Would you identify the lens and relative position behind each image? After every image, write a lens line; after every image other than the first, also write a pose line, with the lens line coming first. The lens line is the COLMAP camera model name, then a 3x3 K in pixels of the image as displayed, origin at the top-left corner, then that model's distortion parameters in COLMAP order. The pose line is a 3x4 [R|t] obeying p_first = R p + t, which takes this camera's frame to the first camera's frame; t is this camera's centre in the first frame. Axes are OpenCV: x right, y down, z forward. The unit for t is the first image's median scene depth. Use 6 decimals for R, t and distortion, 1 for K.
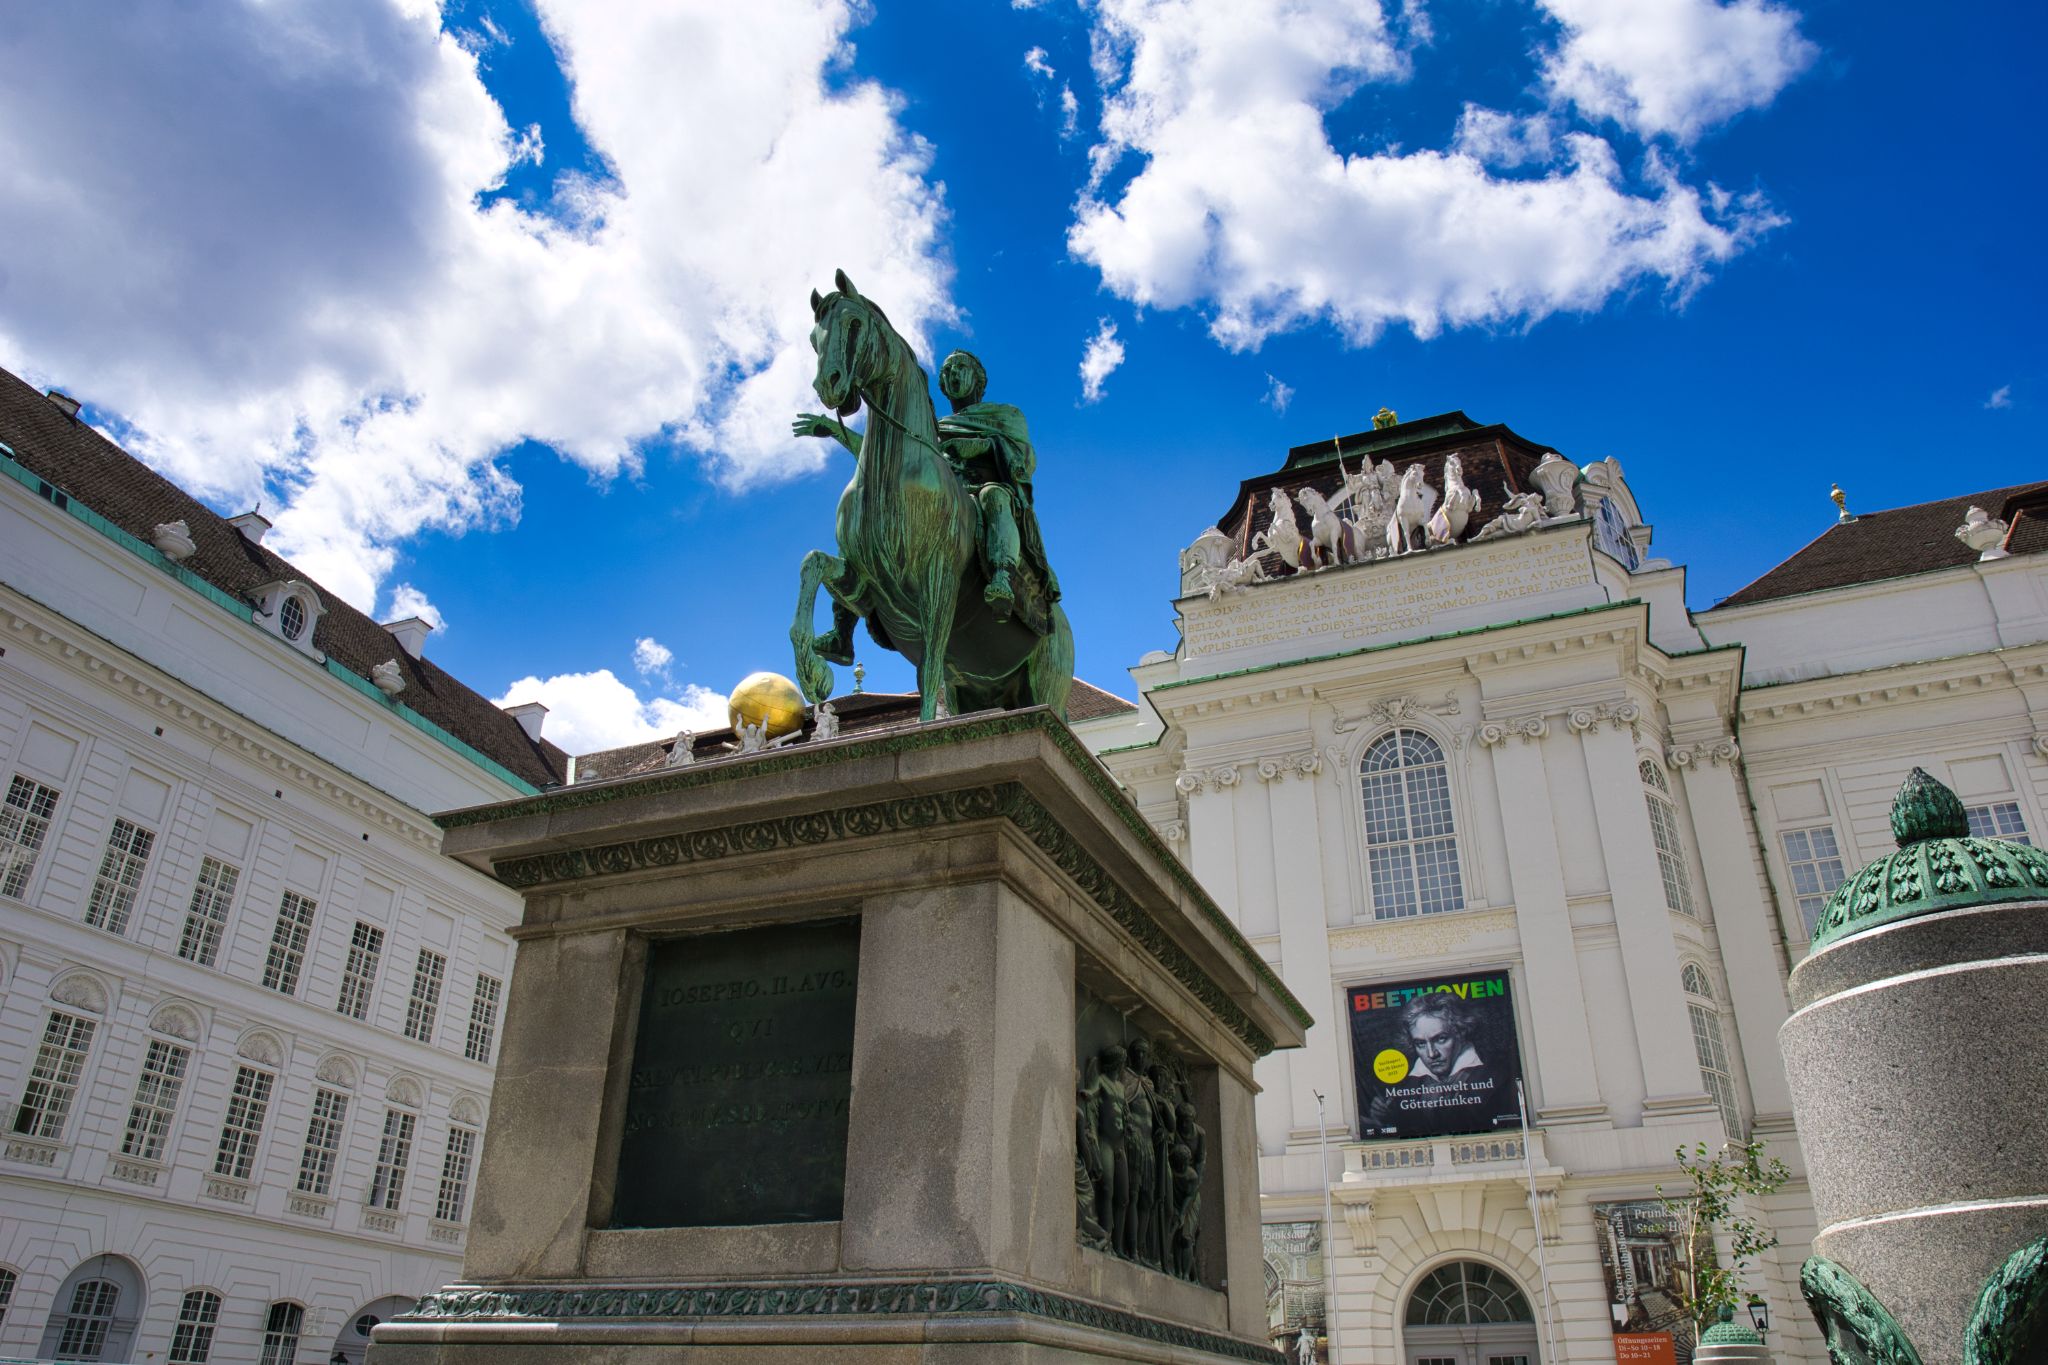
lens RADIAL K [[1456.7, 0, 1020.7], [0, 1456.7, 687.3], [0, 0, 1]] dist [-0.061329, 0.024120]
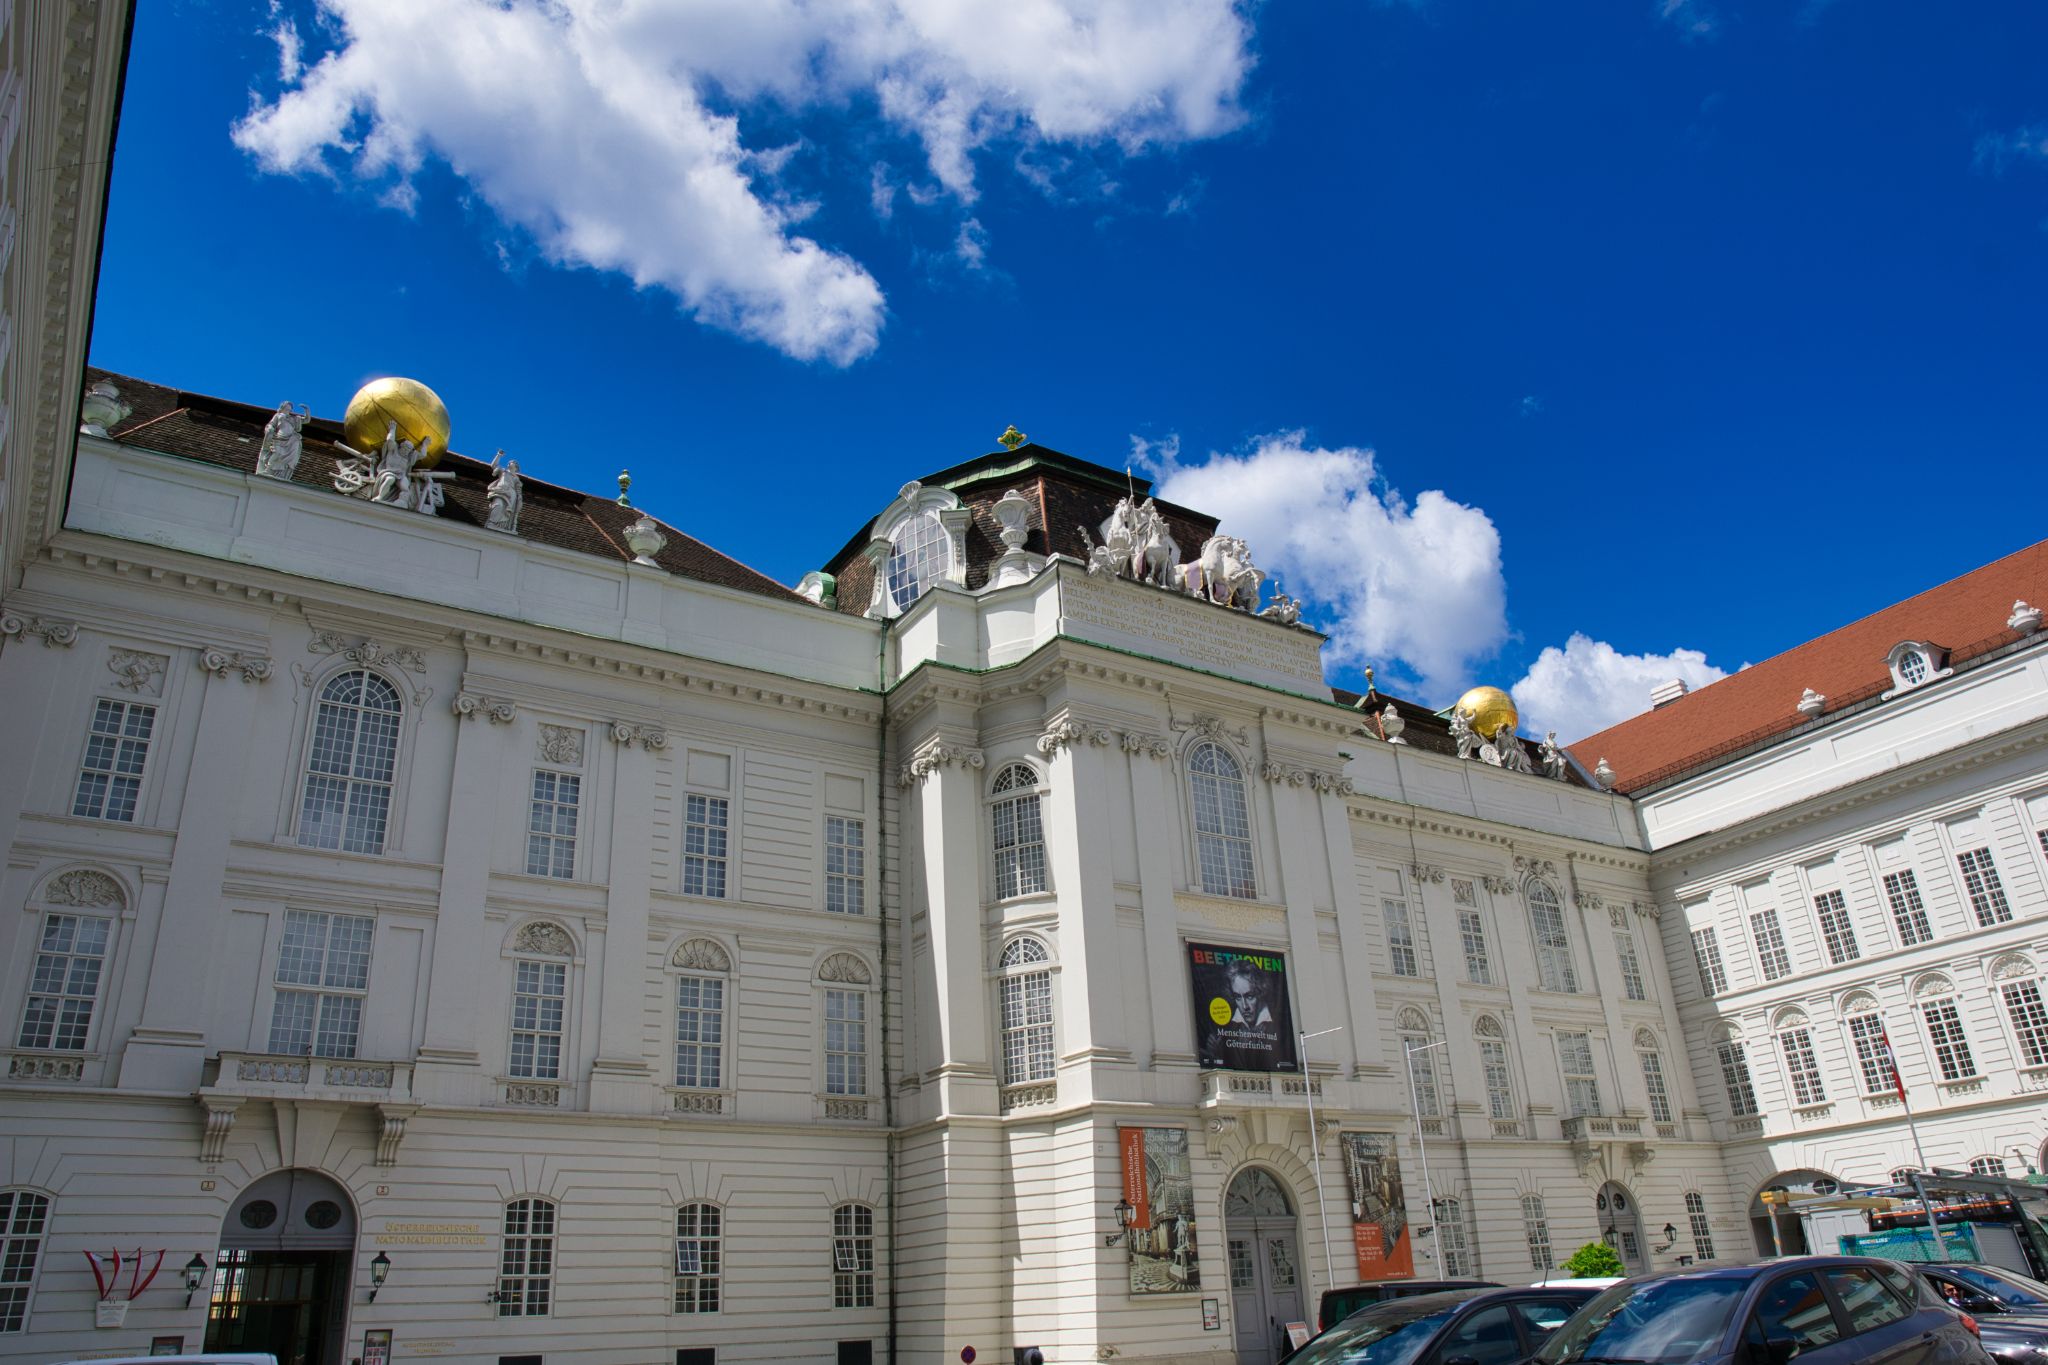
lens RADIAL K [[1456.7, 0, 1022.8], [0, 1456.7, 682.3], [0, 0, 1]] dist [-0.061329, 0.024120]
pose [[0.553638, 0.307198, 0.774025, -0.909244], [-0.340197, 0.931809, -0.126487, 0.217496], [-0.760099, -0.193293, 0.620393, 0.415220]]
